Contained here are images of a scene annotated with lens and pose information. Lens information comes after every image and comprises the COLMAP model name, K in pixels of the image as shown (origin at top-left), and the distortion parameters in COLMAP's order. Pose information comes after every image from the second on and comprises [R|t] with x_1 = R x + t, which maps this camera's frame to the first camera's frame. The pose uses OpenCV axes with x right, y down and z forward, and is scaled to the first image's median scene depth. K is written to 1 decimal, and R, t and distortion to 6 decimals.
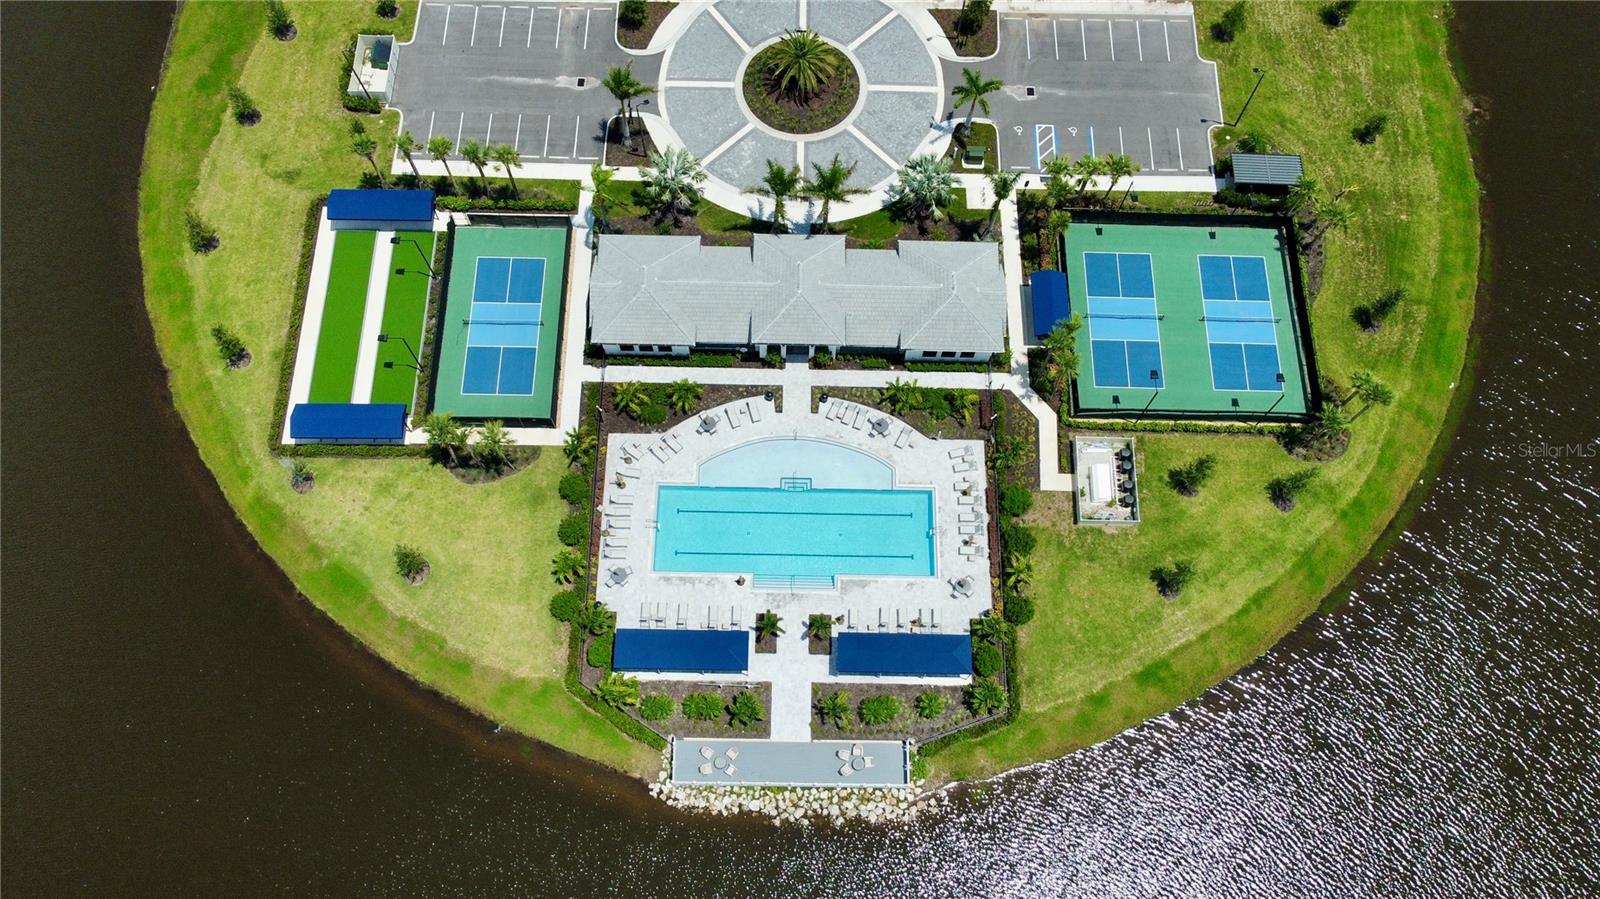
lens RADIAL K [[1216.4, 0, 800.0], [0, 1216.4, 449.5], [0, 0, 1]] dist [-0.004049, -0.001201]
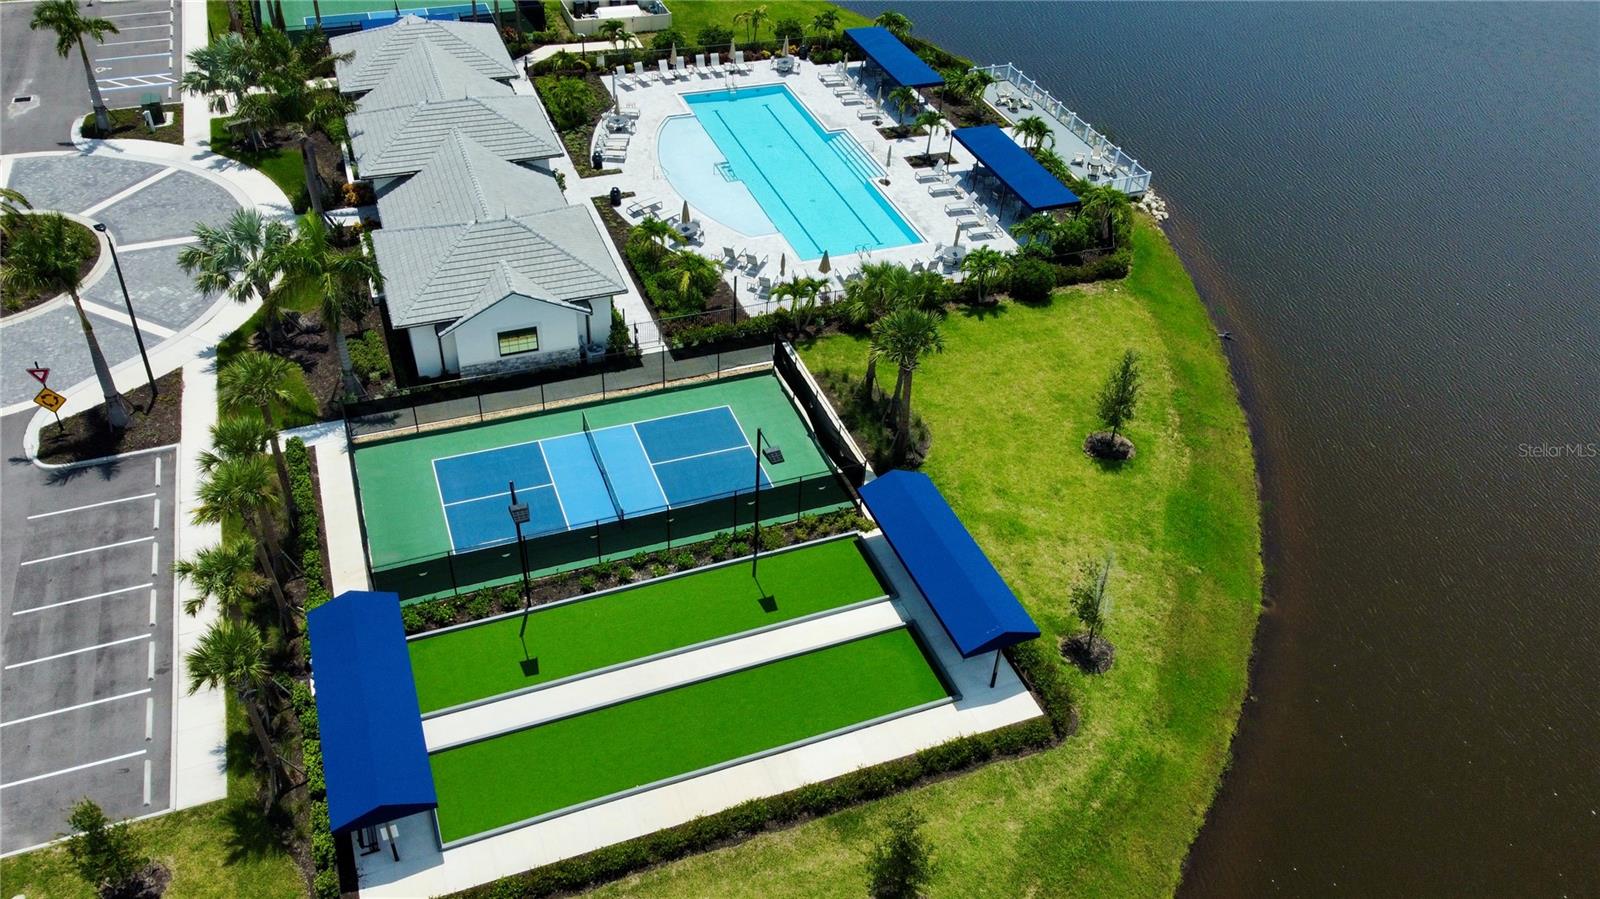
lens RADIAL K [[1216.4, 0, 800.0], [0, 1216.4, 449.5], [0, 0, 1]] dist [-0.004049, -0.001201]
pose [[-0.370413, -0.614286, 0.696740, -0.636132], [0.845663, 0.087275, 0.526533, -0.307441], [-0.384249, 0.784242, 0.487151, 0.760435]]
